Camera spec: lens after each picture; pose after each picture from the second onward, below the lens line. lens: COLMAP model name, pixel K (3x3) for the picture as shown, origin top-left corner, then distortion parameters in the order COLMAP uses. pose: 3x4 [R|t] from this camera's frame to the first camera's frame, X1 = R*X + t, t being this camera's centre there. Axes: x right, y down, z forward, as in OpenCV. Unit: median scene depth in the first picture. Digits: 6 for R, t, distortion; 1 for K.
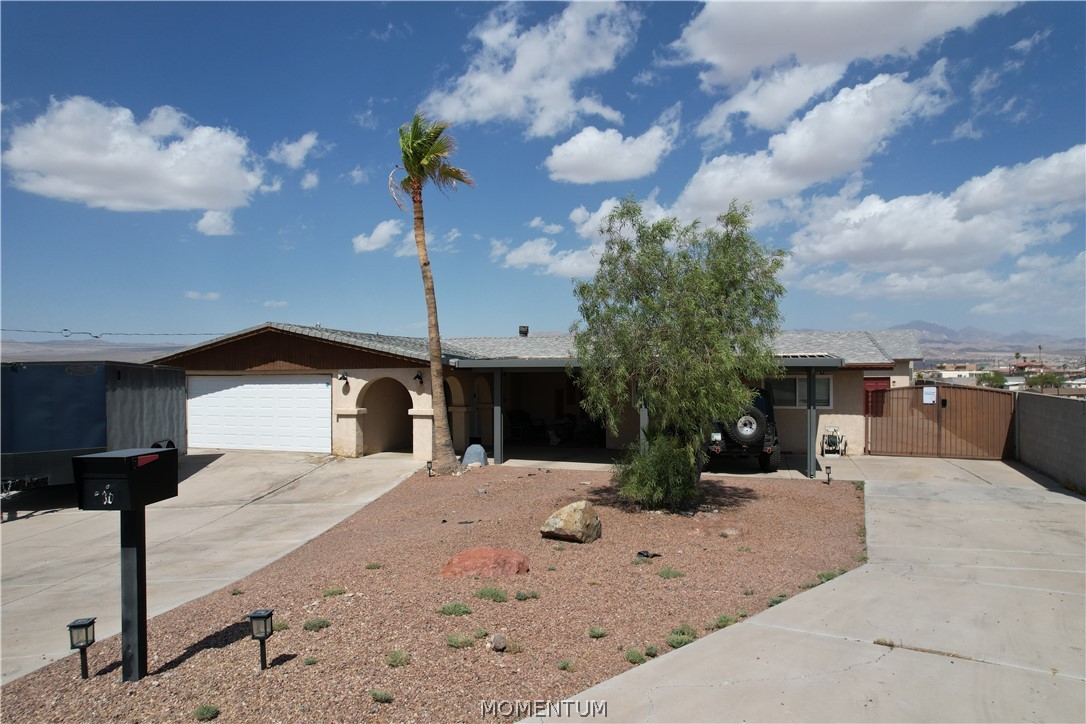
lens RADIAL K [[690.5, 0, 552.3], [0, 690.5, 380.7], [0, 0, 1]] dist [-0.048060, 0.037826]
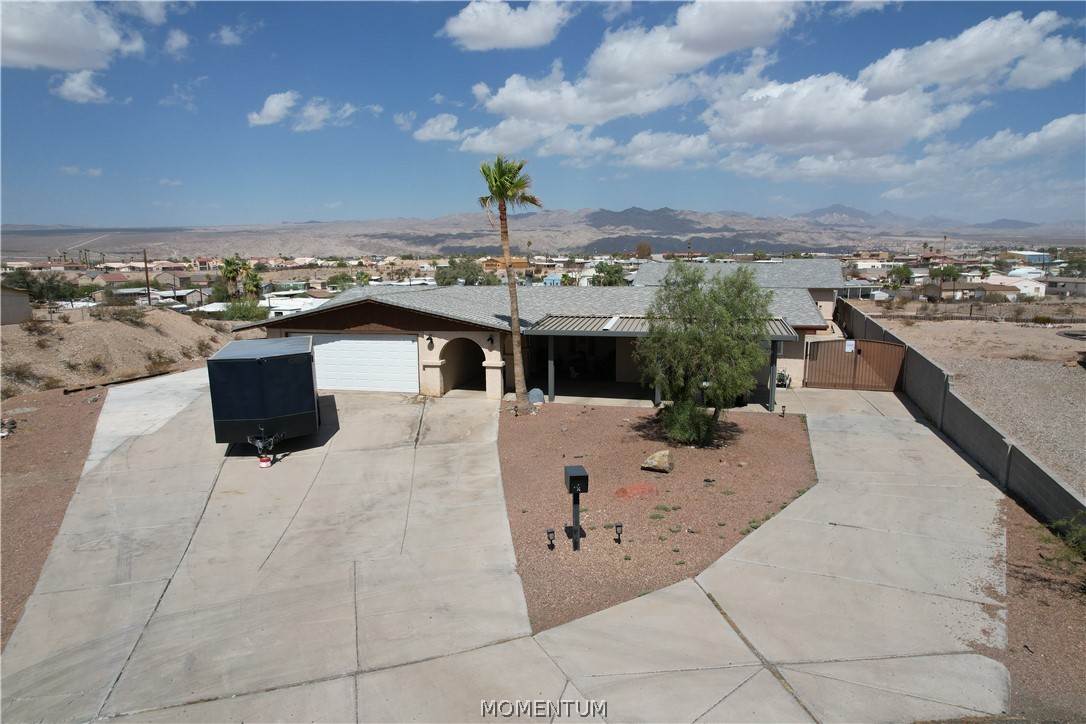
lens RADIAL K [[690.5, 0, 553.1], [0, 690.5, 415.9], [0, 0, 1]] dist [-0.048060, 0.037826]
pose [[0.993799, -0.025974, 0.108119, -0.212845], [0.001258, 0.974900, 0.222642, -0.150811], [-0.111188, -0.221125, 0.968886, -0.333616]]
